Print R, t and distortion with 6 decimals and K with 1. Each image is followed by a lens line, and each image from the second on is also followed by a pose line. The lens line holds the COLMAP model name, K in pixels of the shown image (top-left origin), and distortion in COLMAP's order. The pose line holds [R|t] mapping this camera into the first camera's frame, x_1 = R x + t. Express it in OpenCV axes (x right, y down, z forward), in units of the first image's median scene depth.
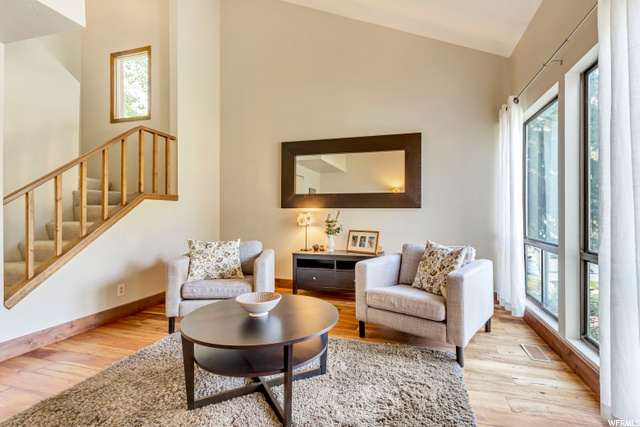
lens RADIAL K [[312.3, 0, 320.1], [0, 312.3, 211.1], [0, 0, 1]] dist [0.003816, 0.003626]
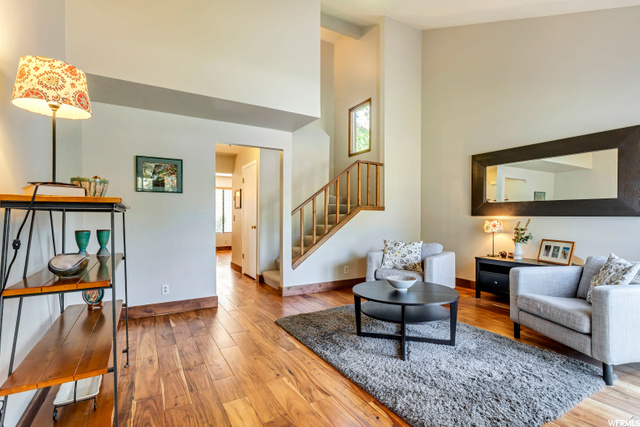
lens RADIAL K [[312.3, 0, 323.2], [0, 312.3, 214.9], [0, 0, 1]] dist [0.003816, 0.003626]
pose [[0.736844, 0.000025, -0.676063, 0.335468], [-0.001097, 0.999999, -0.001159, -0.015392], [0.676062, 0.001596, 0.736843, -0.219835]]
